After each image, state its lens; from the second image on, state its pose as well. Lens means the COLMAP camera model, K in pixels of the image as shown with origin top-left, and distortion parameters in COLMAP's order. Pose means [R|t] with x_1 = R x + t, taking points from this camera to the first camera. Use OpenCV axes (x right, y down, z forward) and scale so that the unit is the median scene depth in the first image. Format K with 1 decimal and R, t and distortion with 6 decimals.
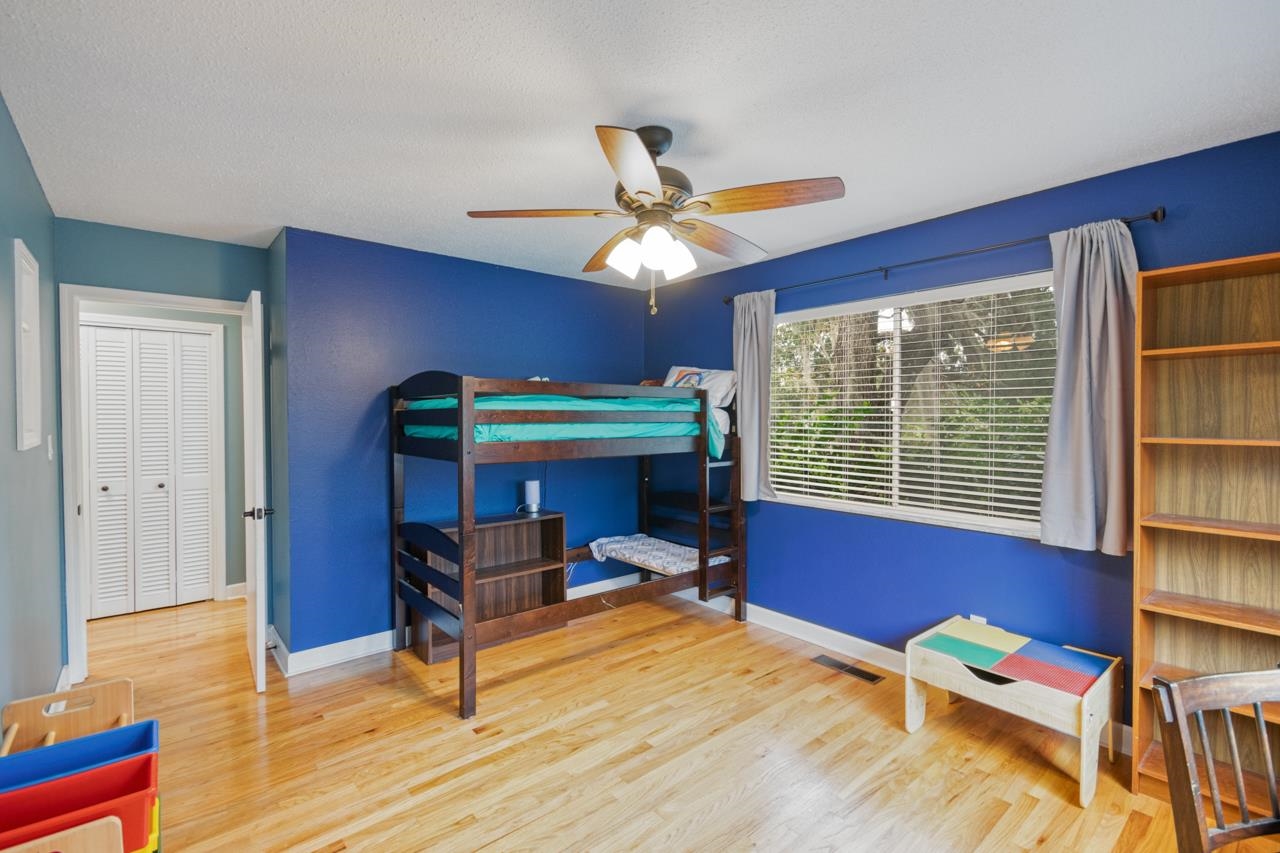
lens RADIAL K [[570.4, 0, 636.1], [0, 570.4, 424.6], [0, 0, 1]] dist [0.012074, -0.002029]
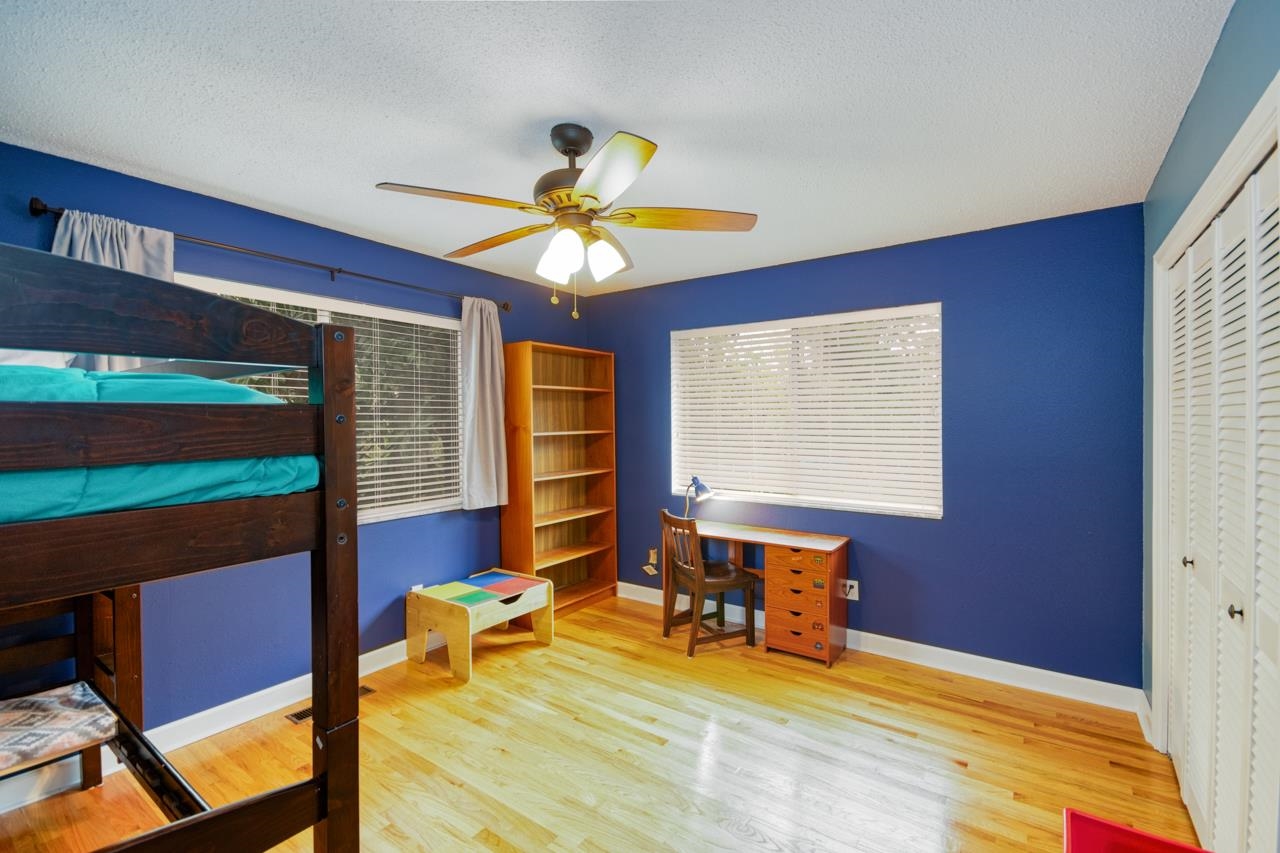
lens RADIAL K [[570.4, 0, 634.5], [0, 570.4, 423.9], [0, 0, 1]] dist [0.012074, -0.002029]
pose [[-0.254890, -0.006265, 0.966950, -0.790090], [0.022165, 0.999678, 0.012320, -0.017248], [-0.966716, 0.024573, -0.254669, 0.962617]]
